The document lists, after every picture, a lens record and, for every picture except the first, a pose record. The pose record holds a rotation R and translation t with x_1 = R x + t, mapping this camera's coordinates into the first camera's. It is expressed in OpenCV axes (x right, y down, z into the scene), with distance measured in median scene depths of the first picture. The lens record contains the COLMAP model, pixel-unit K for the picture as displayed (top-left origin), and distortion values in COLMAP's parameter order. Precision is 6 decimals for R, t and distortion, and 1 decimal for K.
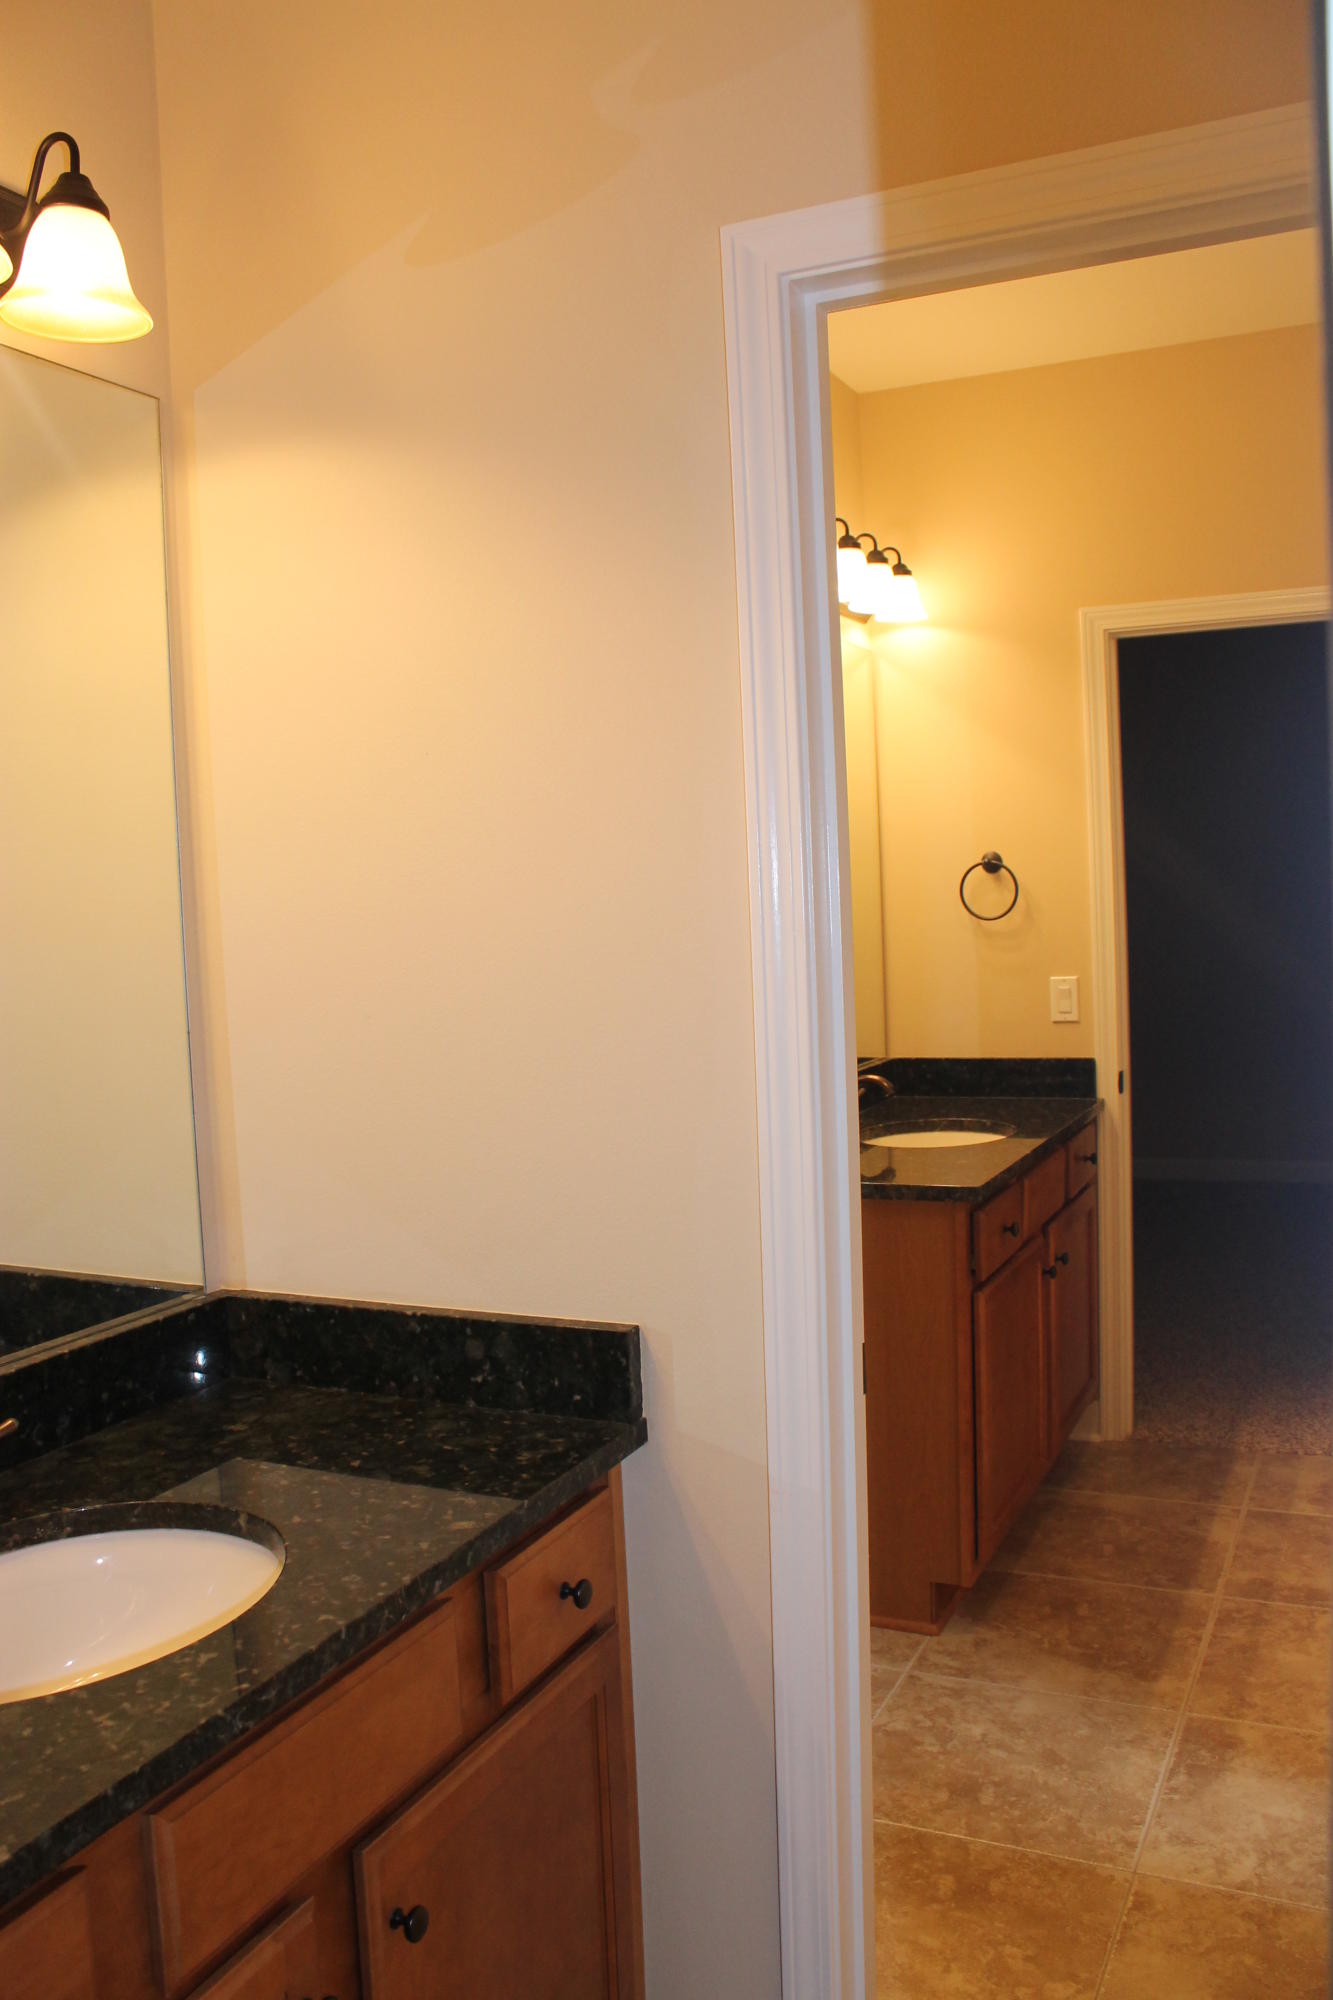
lens RADIAL K [[1720.3, 0, 652.2], [0, 1720.3, 1001.3], [0, 0, 1]] dist [-0.126111, 0.095593]
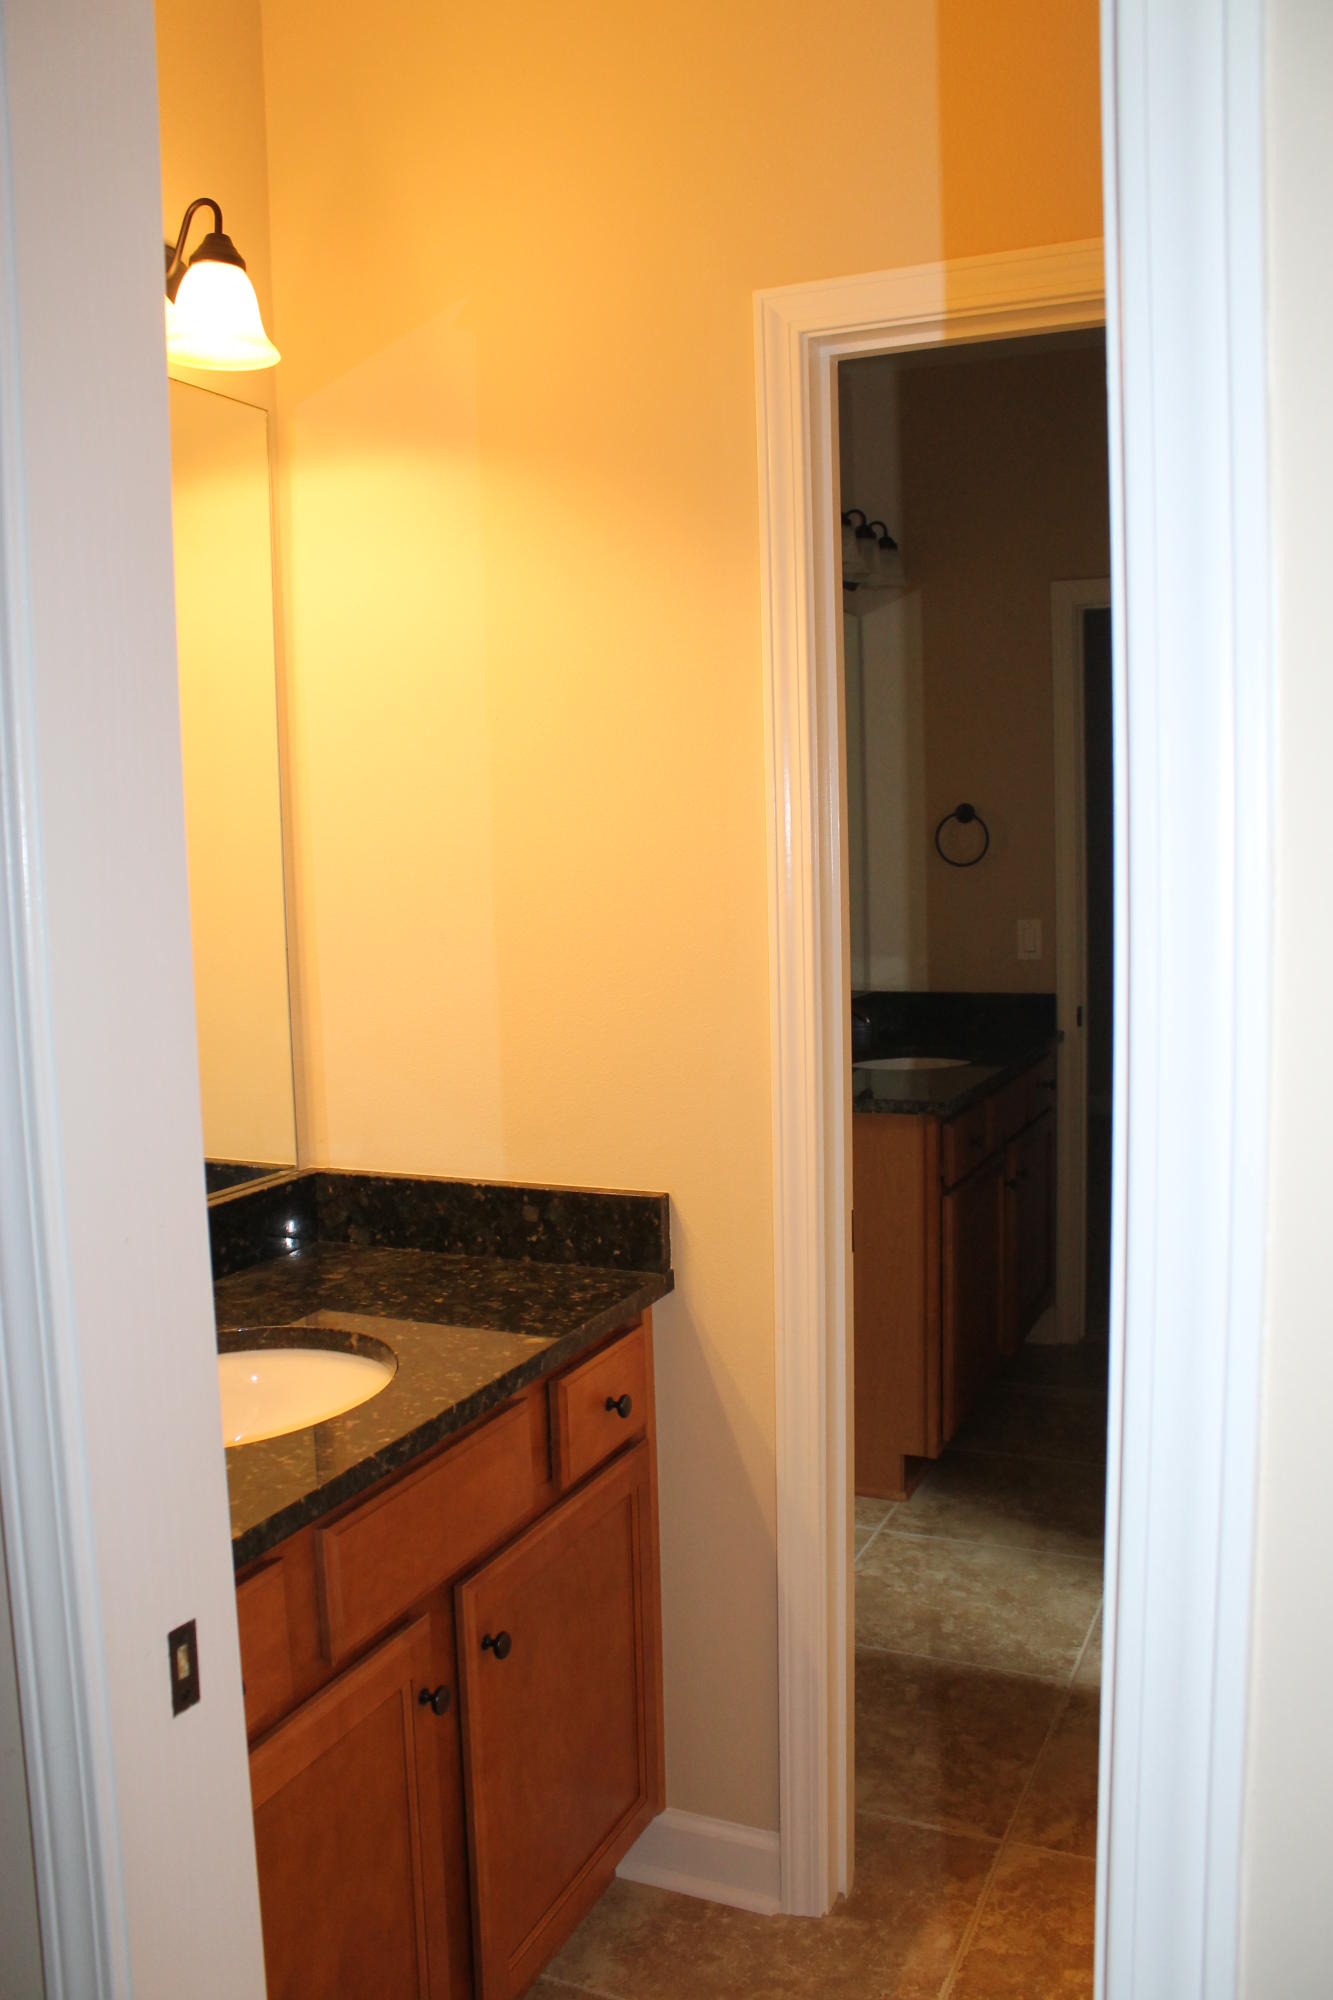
lens RADIAL K [[1720.3, 0, 668.2], [0, 1720.3, 1007.4], [0, 0, 1]] dist [-0.126111, 0.095593]
pose [[0.999603, 0.011149, 0.025865, -0.039923], [-0.012087, 0.999265, 0.036387, 0.012900], [-0.025441, -0.036685, 0.999003, -0.207091]]
